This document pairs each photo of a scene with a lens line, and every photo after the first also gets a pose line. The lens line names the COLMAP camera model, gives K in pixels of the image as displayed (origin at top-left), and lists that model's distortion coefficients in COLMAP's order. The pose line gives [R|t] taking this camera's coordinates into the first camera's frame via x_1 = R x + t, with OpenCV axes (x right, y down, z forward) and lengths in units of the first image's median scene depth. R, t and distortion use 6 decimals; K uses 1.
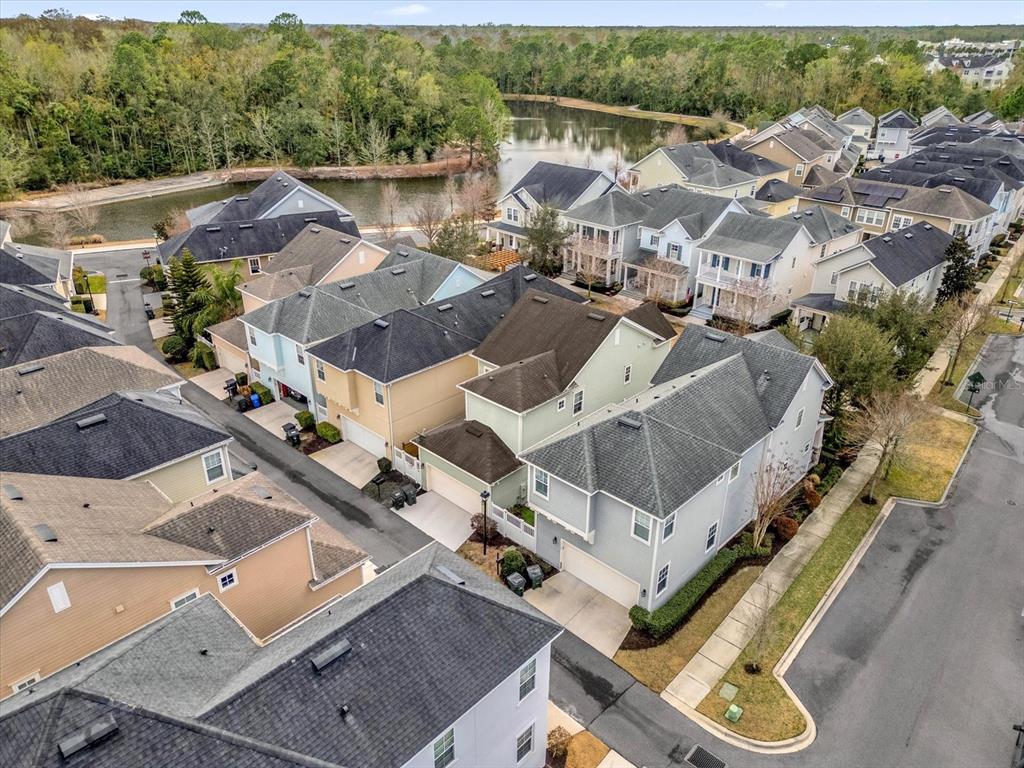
lens RADIAL K [[733.6, 0, 514.0], [0, 733.6, 383.4], [0, 0, 1]] dist [0.021519, -0.004974]
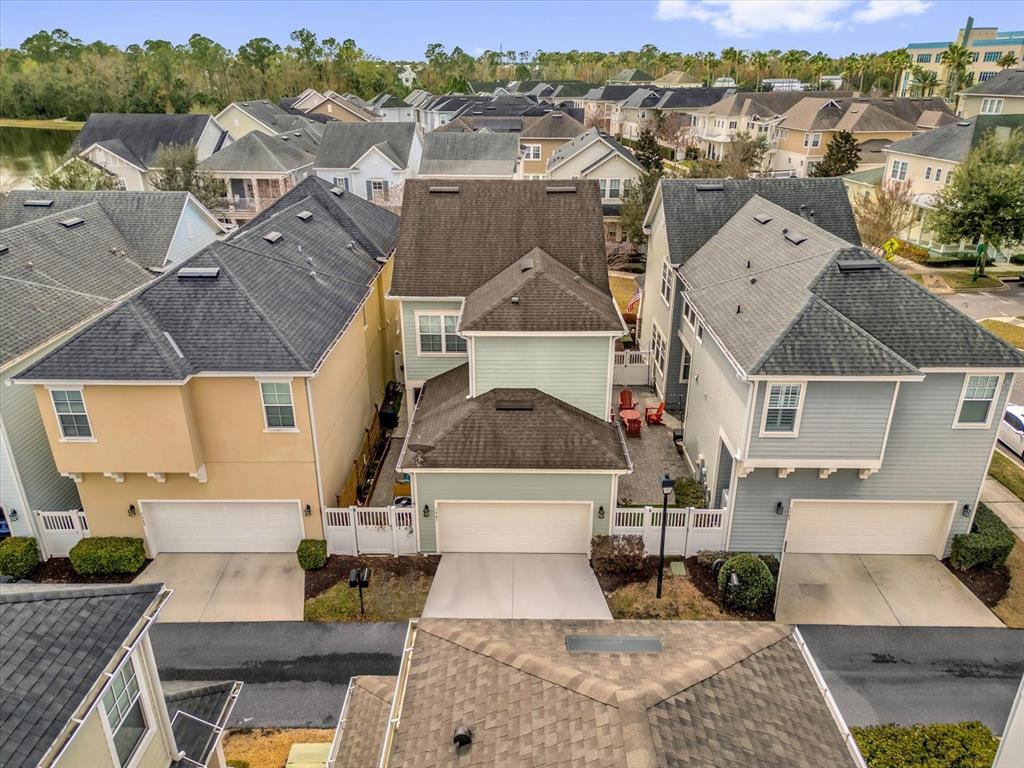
lens RADIAL K [[733.6, 0, 513.0], [0, 733.6, 386.9], [0, 0, 1]] dist [0.021519, -0.004974]
pose [[0.726003, -0.276394, 0.629703, -0.339913], [0.305980, 0.949874, 0.064151, 0.016866], [-0.615869, 0.146103, 0.774183, 0.518791]]
